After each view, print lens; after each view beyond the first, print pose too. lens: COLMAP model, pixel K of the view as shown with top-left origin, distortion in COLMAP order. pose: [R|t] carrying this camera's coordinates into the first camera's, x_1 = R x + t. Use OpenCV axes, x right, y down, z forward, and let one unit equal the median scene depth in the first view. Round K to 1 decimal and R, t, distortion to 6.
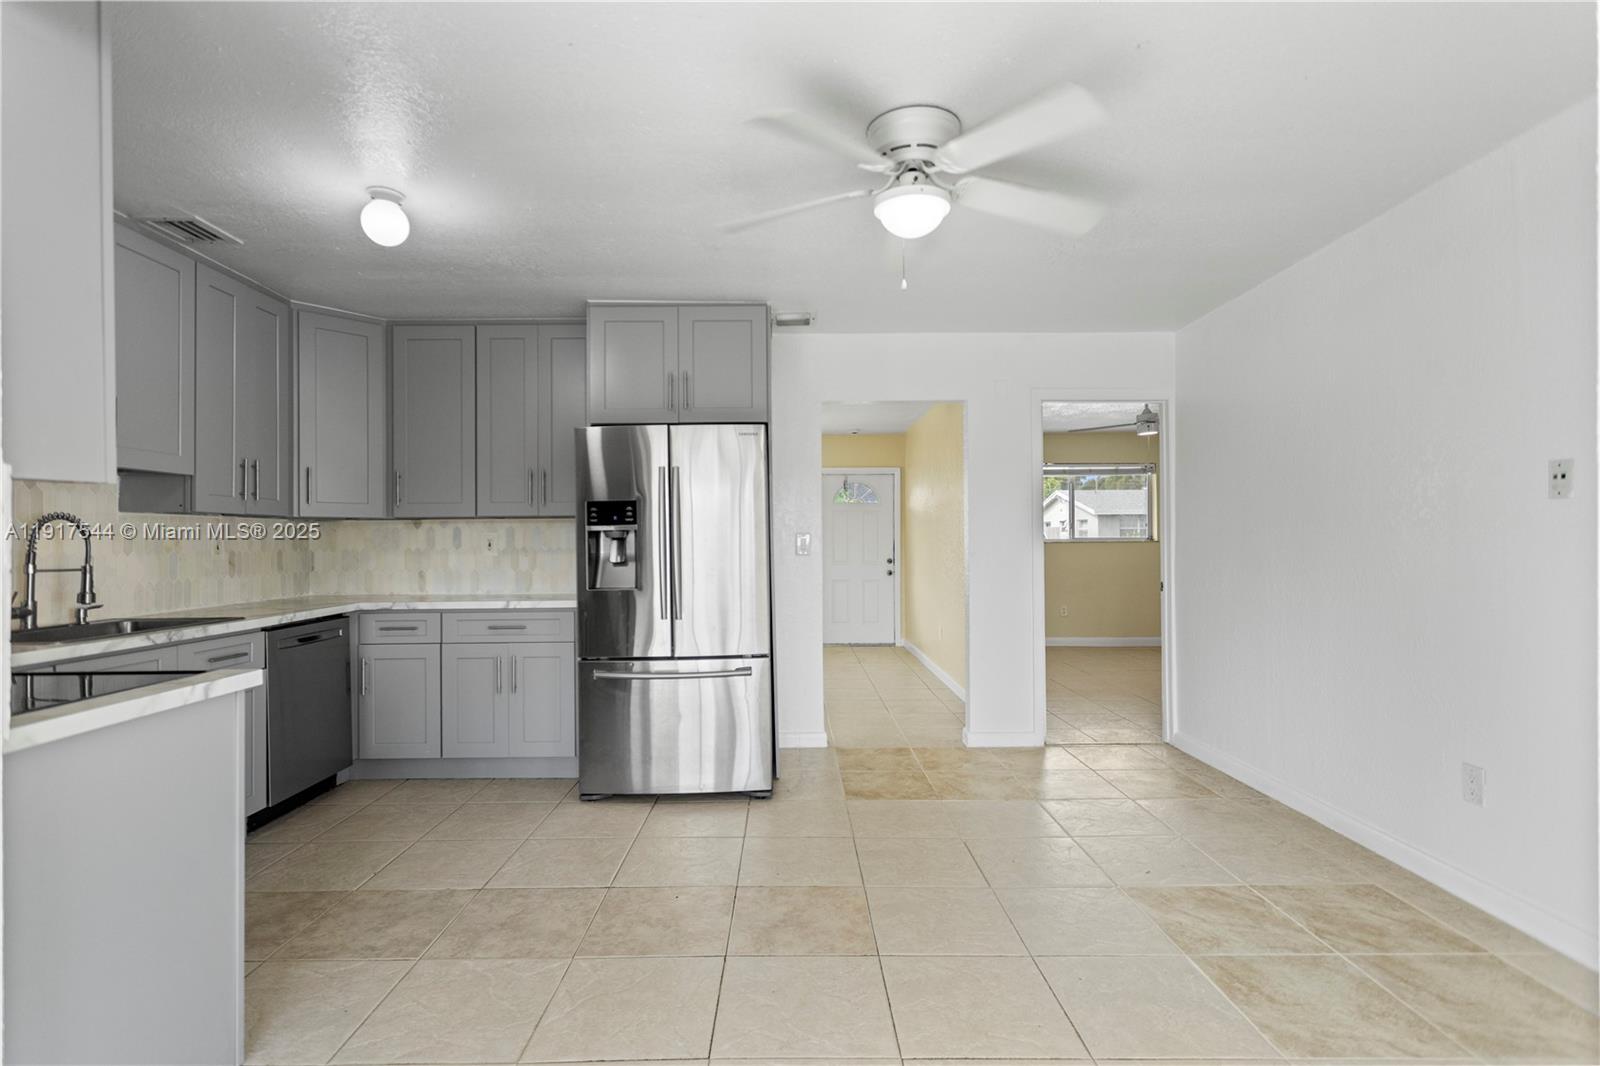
lens RADIAL K [[755.2, 0, 793.1], [0, 755.2, 539.2], [0, 0, 1]] dist [0.003428, 0.000130]
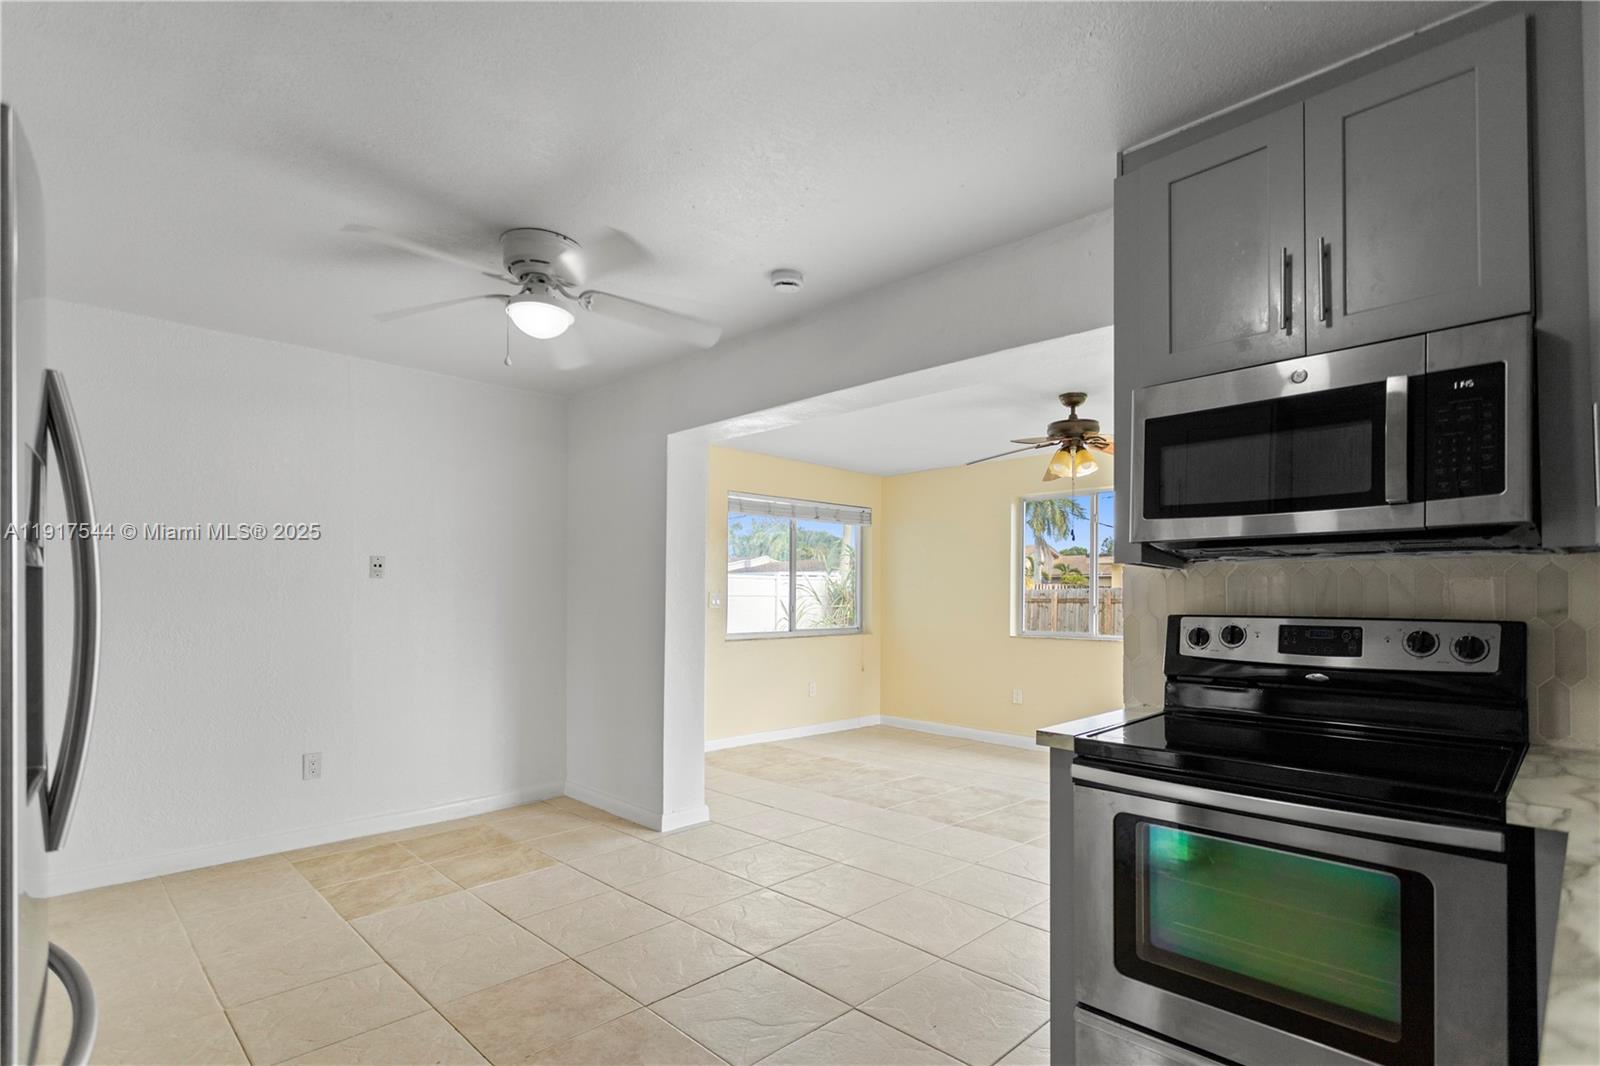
lens RADIAL K [[789.9, 0, 799.6], [0, 789.9, 590.7], [0, 0, 1]] dist [0.011274, 0.000425]
pose [[-0.697800, 0.007759, 0.716251, -0.642189], [-0.003737, 0.999888, -0.014473, -0.000765], [-0.716283, -0.012776, -0.697693, 1.017898]]
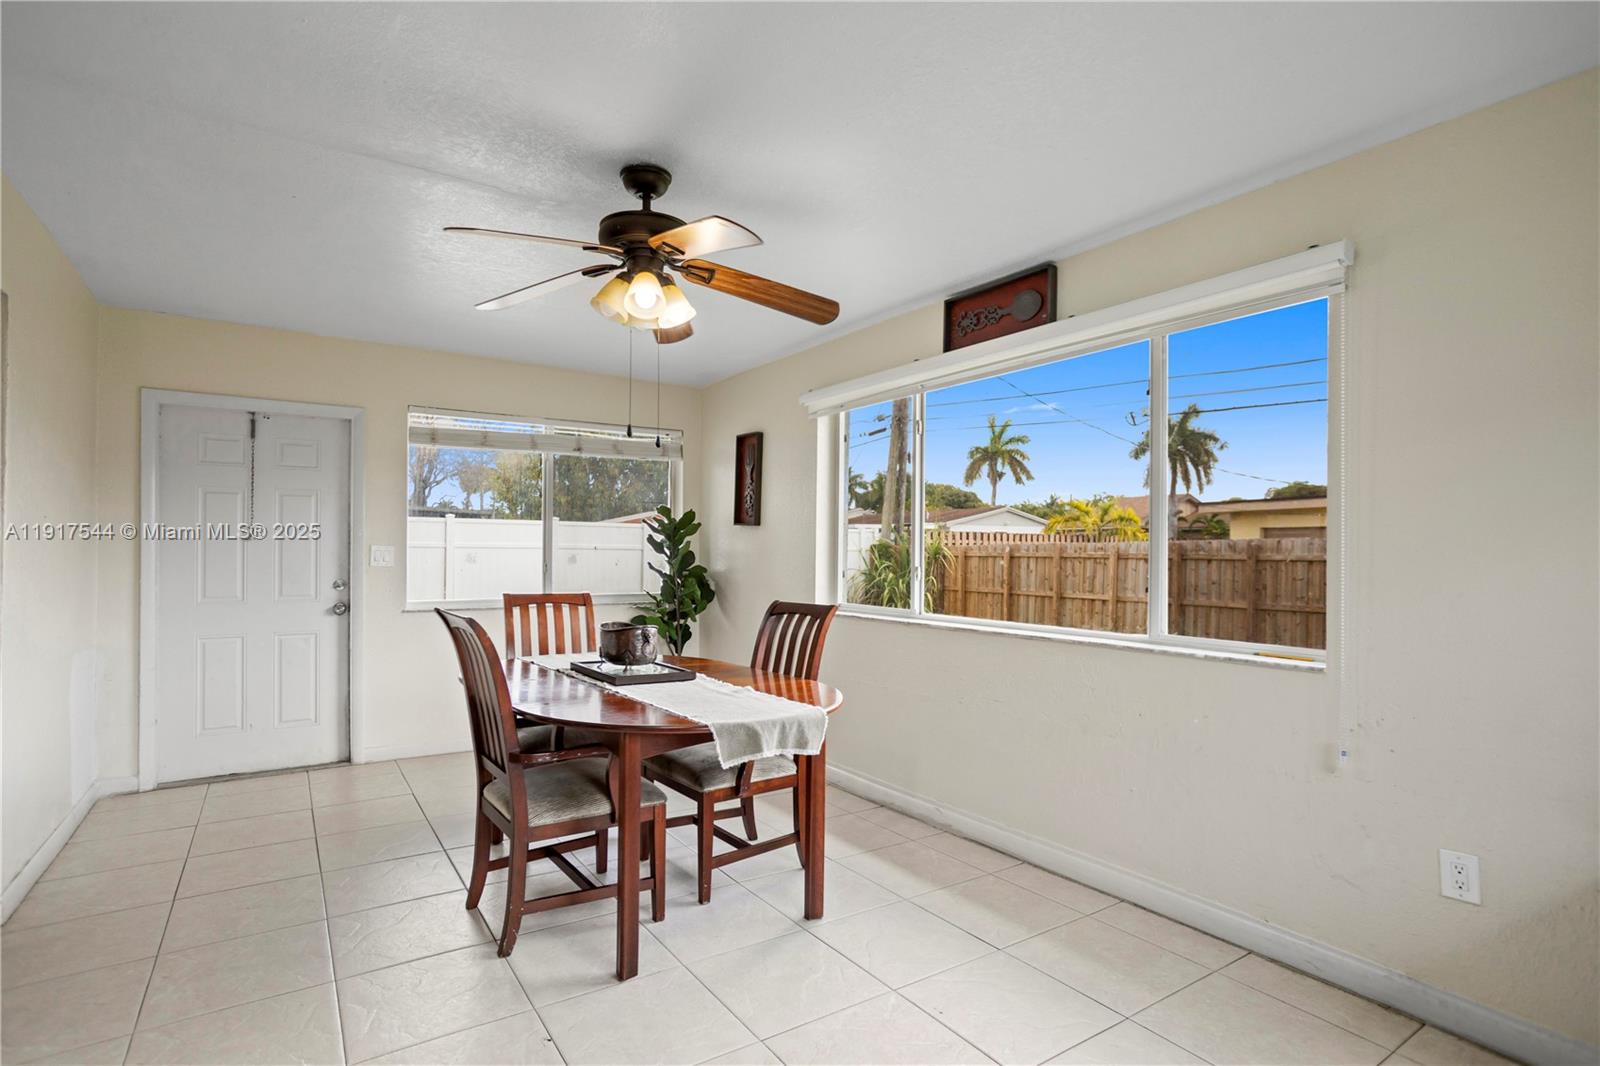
lens RADIAL K [[787.8, 0, 785.5], [0, 787.8, 547.1], [0, 0, 1]] dist [-0.049652, 0.035448]
pose [[-0.545392, 0.006220, 0.838158, -0.664135], [-0.006344, 0.999913, -0.011548, -0.009506], [-0.838157, -0.011616, -0.545305, 0.030438]]
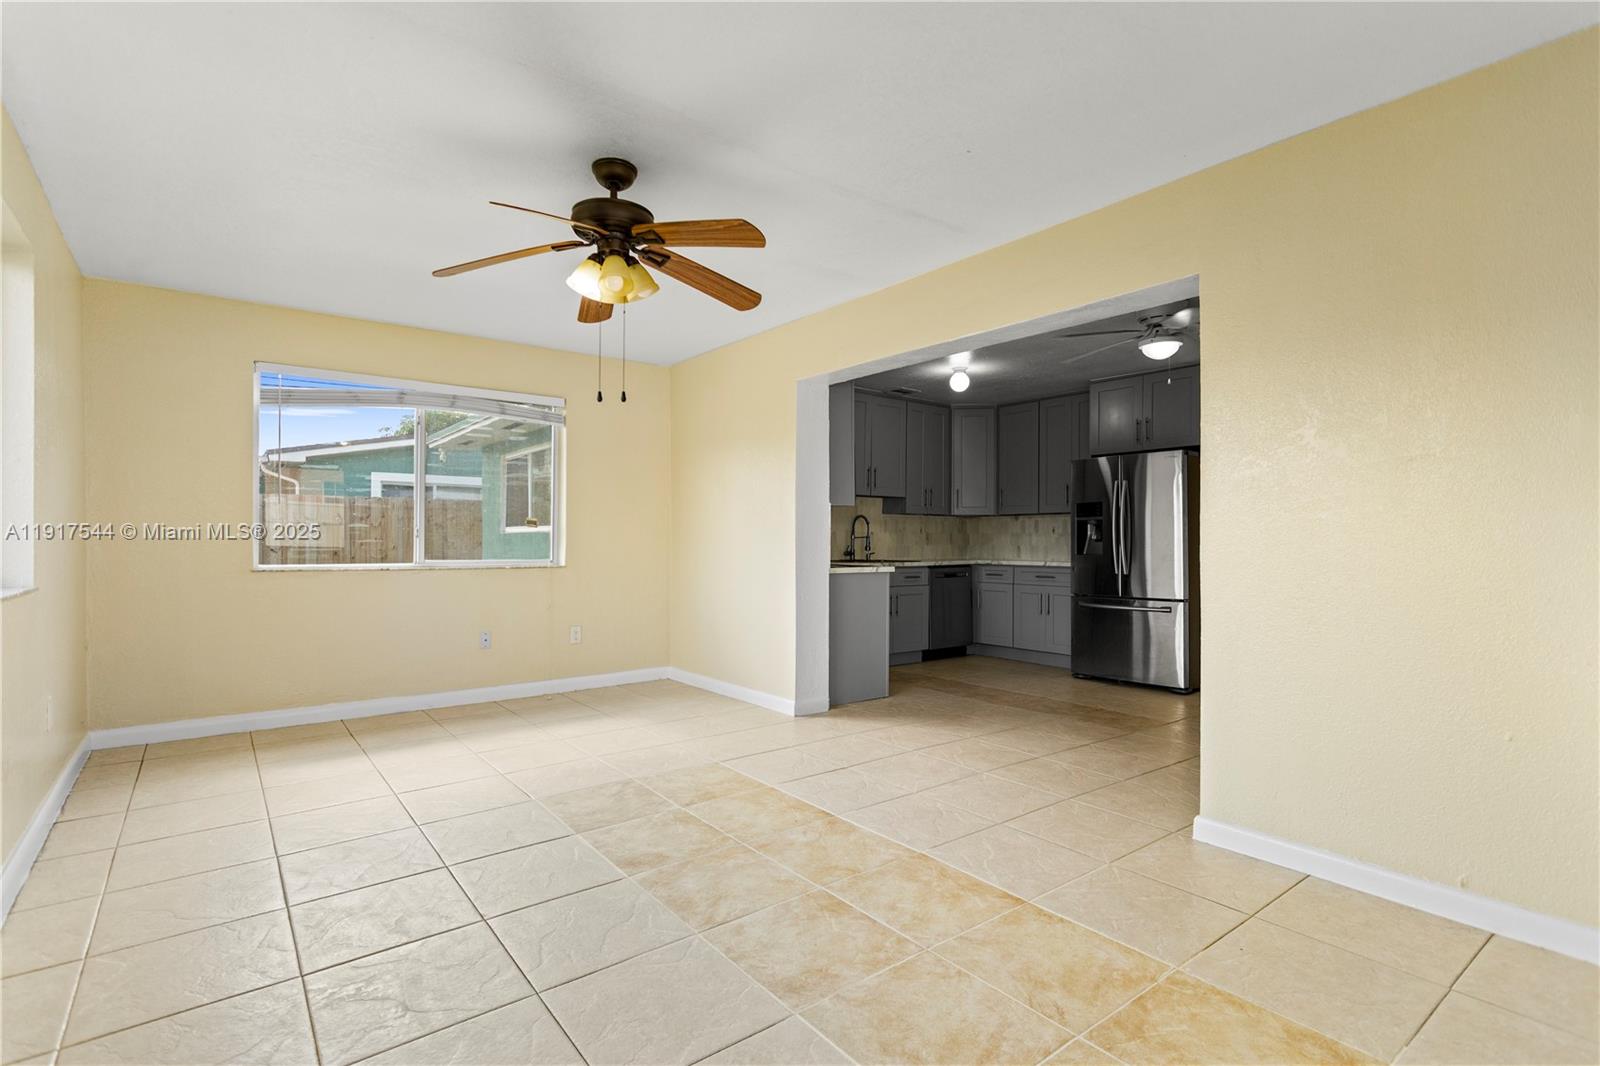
lens RADIAL K [[764.7, 0, 797.0], [0, 764.7, 536.1], [0, 0, 1]] dist [0.000965, 0.000394]
pose [[0.607893, 0.004213, -0.794008, 0.737548], [-0.004798, 0.999987, 0.001633, 0.025595], [0.794004, 0.002817, 0.607906, -0.573454]]
